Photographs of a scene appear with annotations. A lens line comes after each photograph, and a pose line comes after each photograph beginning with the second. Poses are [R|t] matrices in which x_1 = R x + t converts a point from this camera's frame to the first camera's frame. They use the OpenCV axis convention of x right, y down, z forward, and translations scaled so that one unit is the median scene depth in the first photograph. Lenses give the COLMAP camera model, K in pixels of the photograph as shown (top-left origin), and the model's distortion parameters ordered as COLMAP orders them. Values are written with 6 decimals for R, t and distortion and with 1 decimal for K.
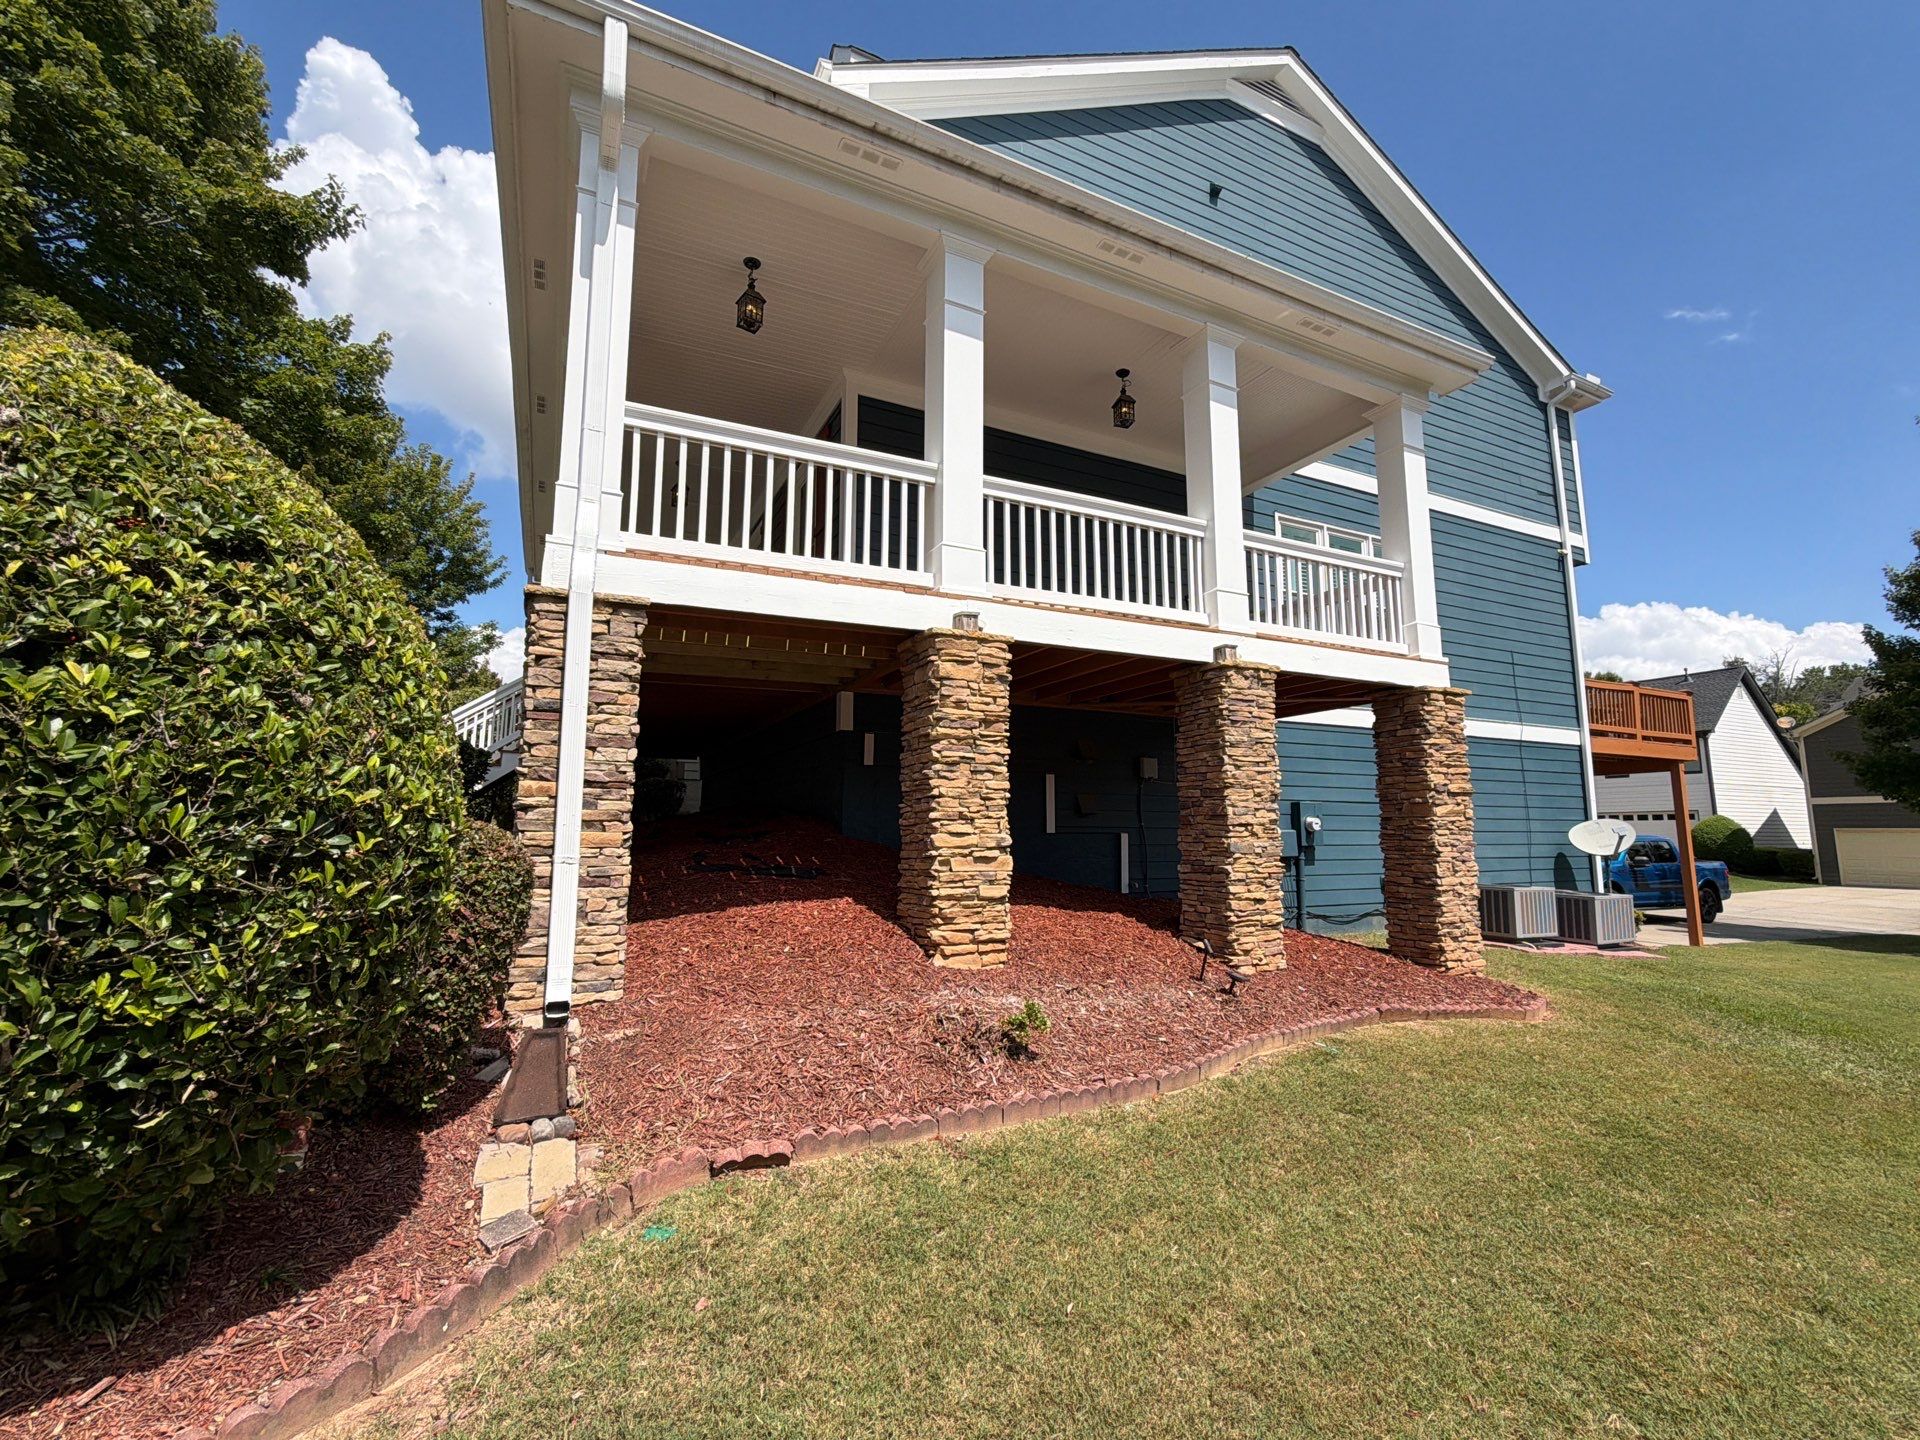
lens RADIAL K [[827.4, 0, 965.1], [0, 827.4, 718.8], [0, 0, 1]] dist [0.000920, -0.000456]
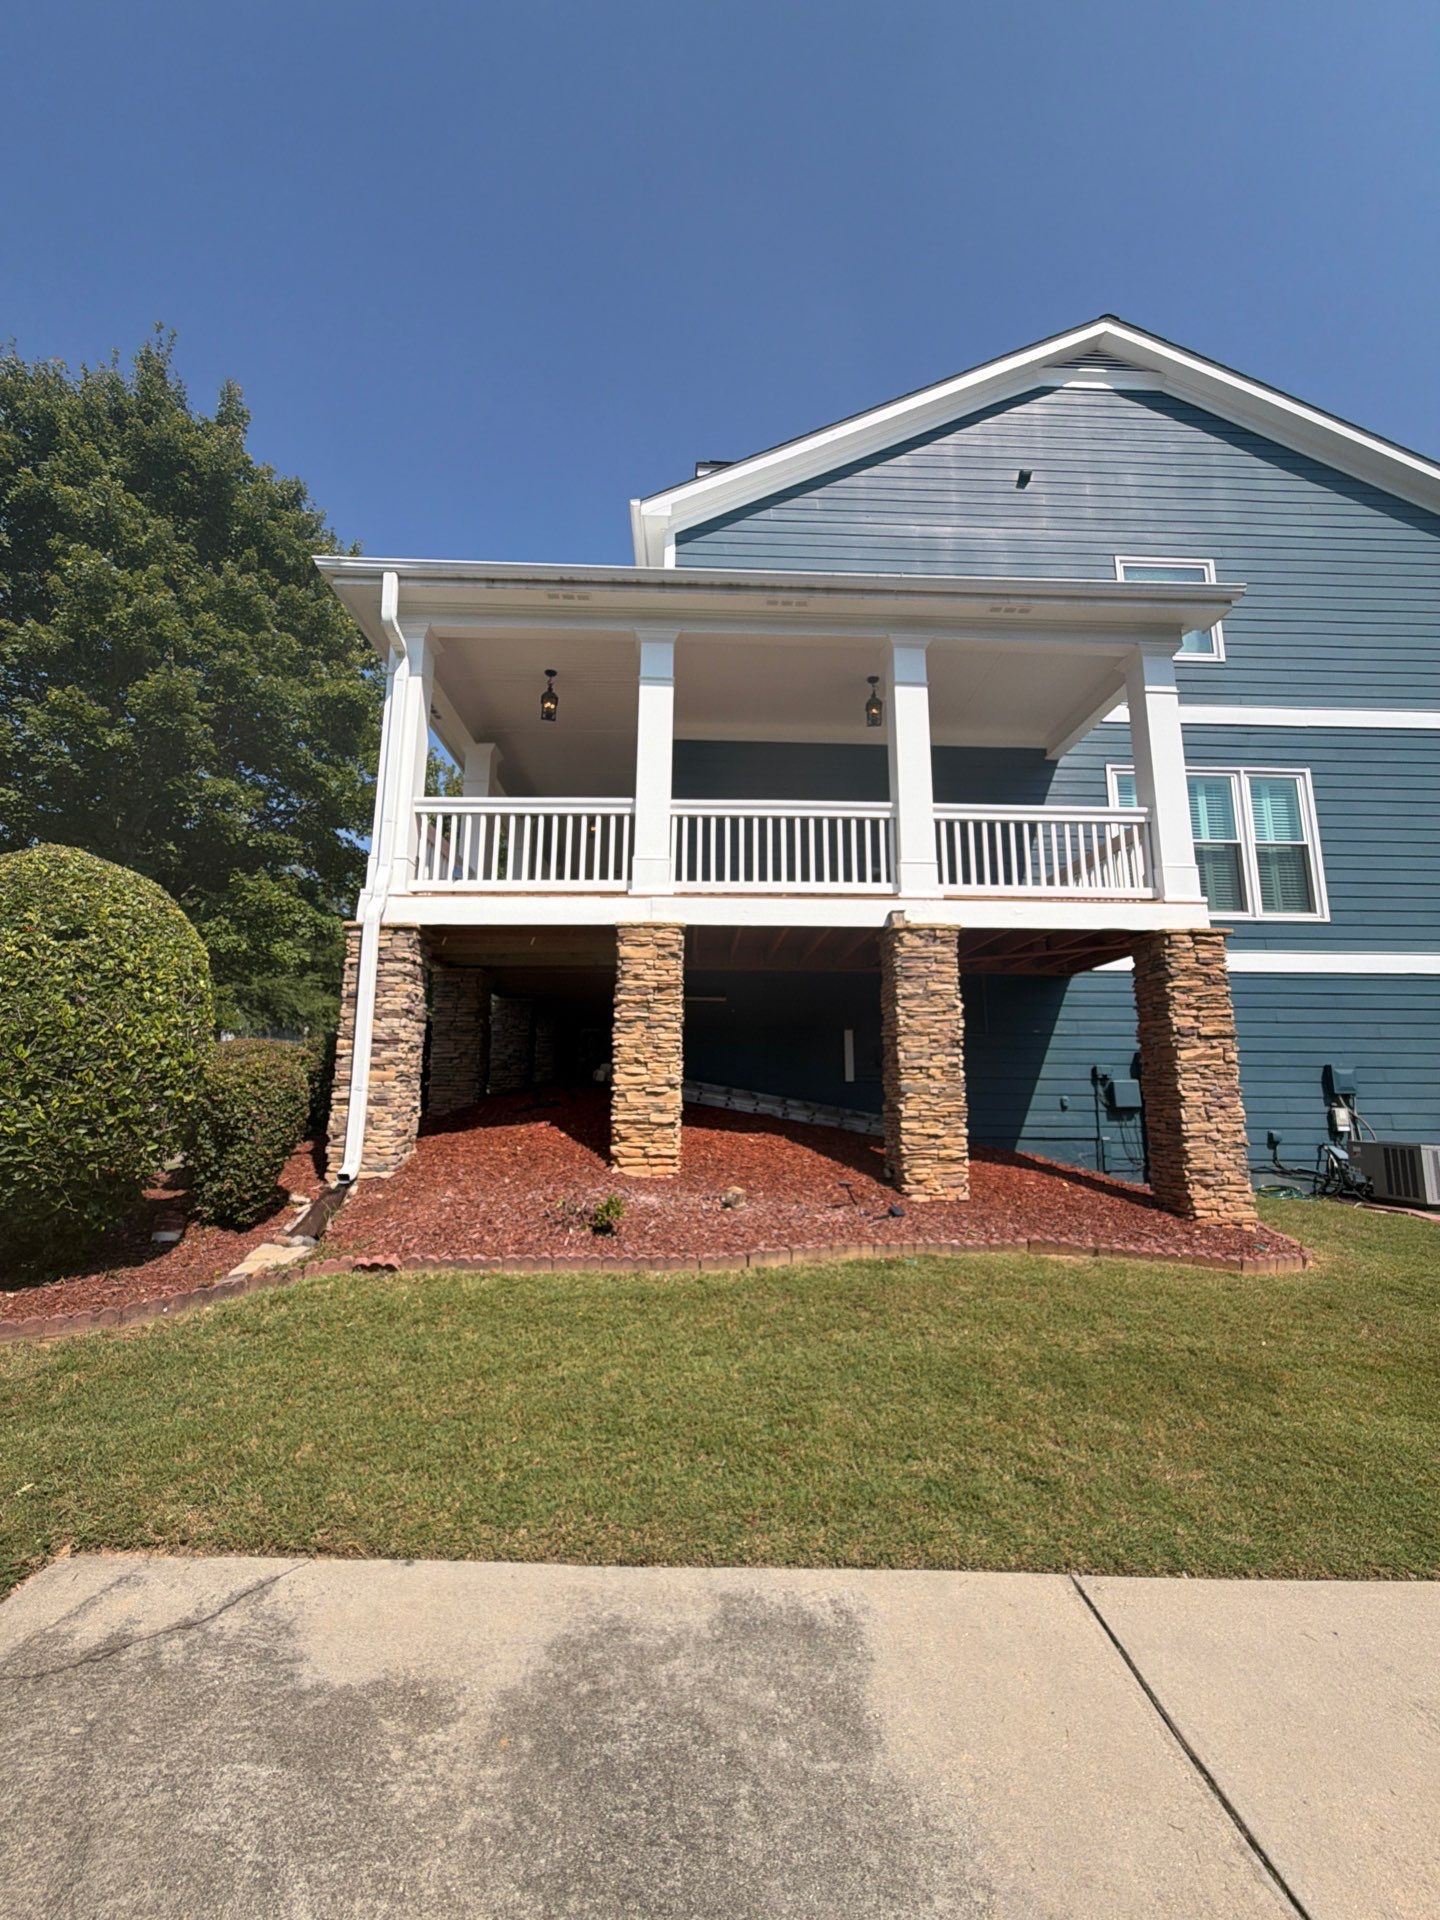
lens RADIAL K [[768.4, 0, 722.8], [0, 768.4, 952.6], [0, 0, 1]] dist [-0.000071, 0.000399]
pose [[0.913948, -0.070677, -0.399631, 0.583917], [0.050667, 0.996886, -0.060431, 0.023812], [0.402657, 0.034982, 0.914682, -0.076625]]
